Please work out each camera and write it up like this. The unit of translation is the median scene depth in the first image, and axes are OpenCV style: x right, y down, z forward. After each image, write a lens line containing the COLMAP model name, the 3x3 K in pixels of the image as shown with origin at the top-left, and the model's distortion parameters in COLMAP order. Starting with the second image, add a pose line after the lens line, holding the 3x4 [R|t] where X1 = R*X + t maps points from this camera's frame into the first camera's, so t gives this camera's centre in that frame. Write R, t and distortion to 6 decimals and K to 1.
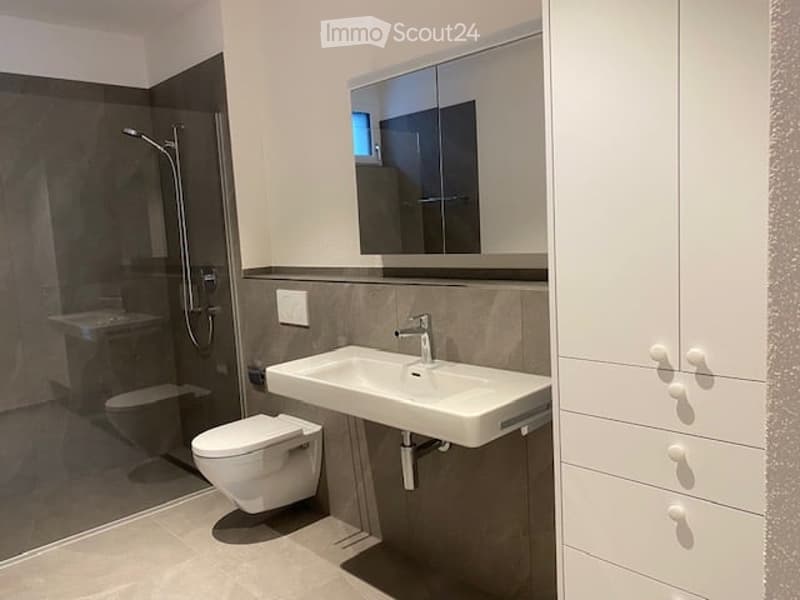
lens RADIAL K [[618.3, 0, 400.6], [0, 618.3, 300.2], [0, 0, 1]] dist [0.025111, -0.001834]
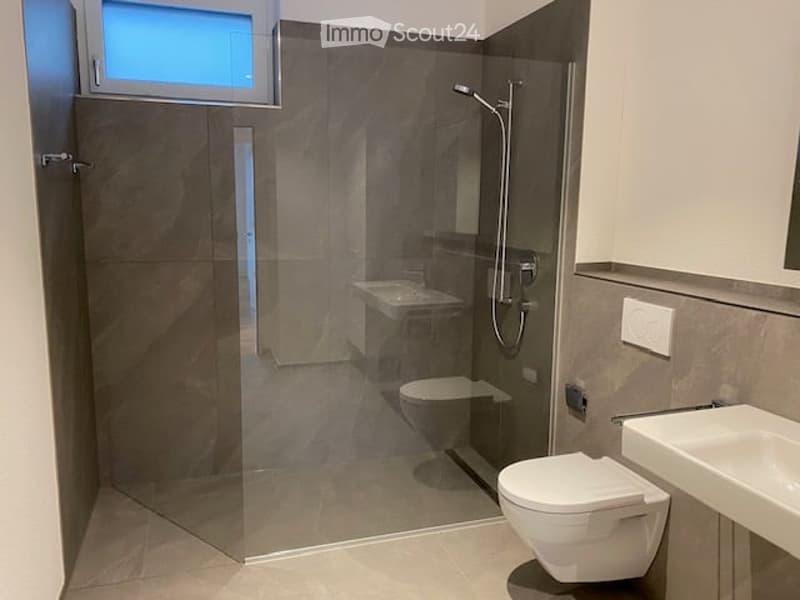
lens RADIAL K [[618.3, 0, 398.8], [0, 618.3, 298.9], [0, 0, 1]] dist [0.025111, -0.001834]
pose [[0.902725, 0.128953, -0.410436, -0.124439], [-0.107843, 0.991389, 0.074288, -0.038262], [0.416482, -0.022799, 0.908858, 0.180222]]
